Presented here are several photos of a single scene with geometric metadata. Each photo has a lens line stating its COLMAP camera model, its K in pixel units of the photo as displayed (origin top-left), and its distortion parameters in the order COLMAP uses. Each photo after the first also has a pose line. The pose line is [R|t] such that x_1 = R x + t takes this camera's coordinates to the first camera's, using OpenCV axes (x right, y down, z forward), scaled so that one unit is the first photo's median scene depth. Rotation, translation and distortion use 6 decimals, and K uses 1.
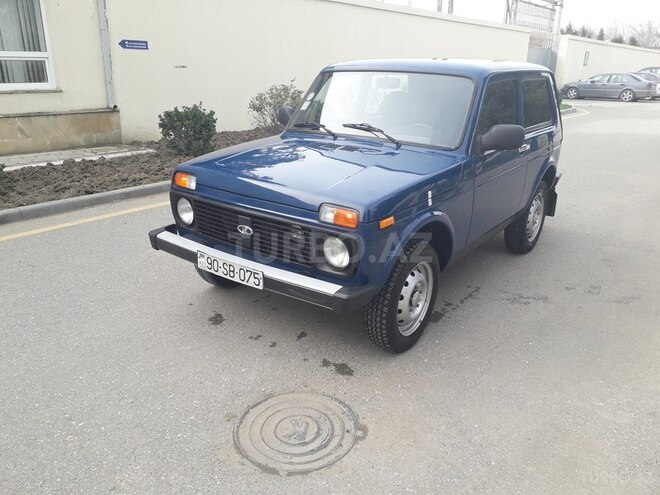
lens RADIAL K [[545.3, 0, 330.2], [0, 545.3, 209.1], [0, 0, 1]] dist [0.090121, -0.132948]
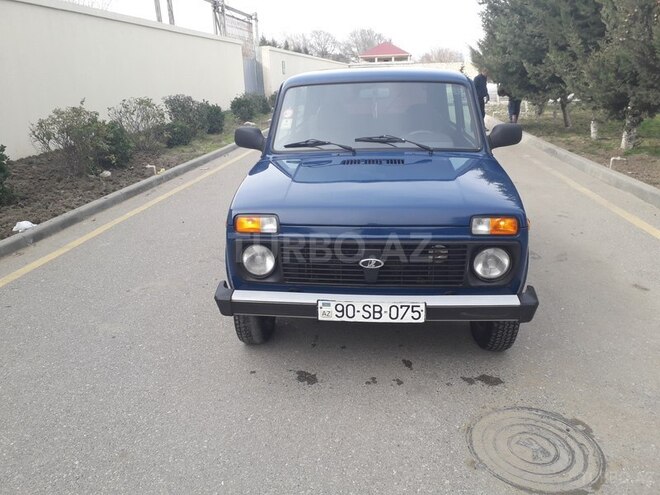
lens RADIAL K [[545.3, 0, 330.2], [0, 545.3, 209.1], [0, 0, 1]] dist [0.090121, -0.132948]
pose [[0.839861, -0.162840, 0.517800, -0.648216], [0.172459, 0.984563, 0.029905, -0.085961], [-0.514676, 0.064184, 0.854979, 0.263917]]
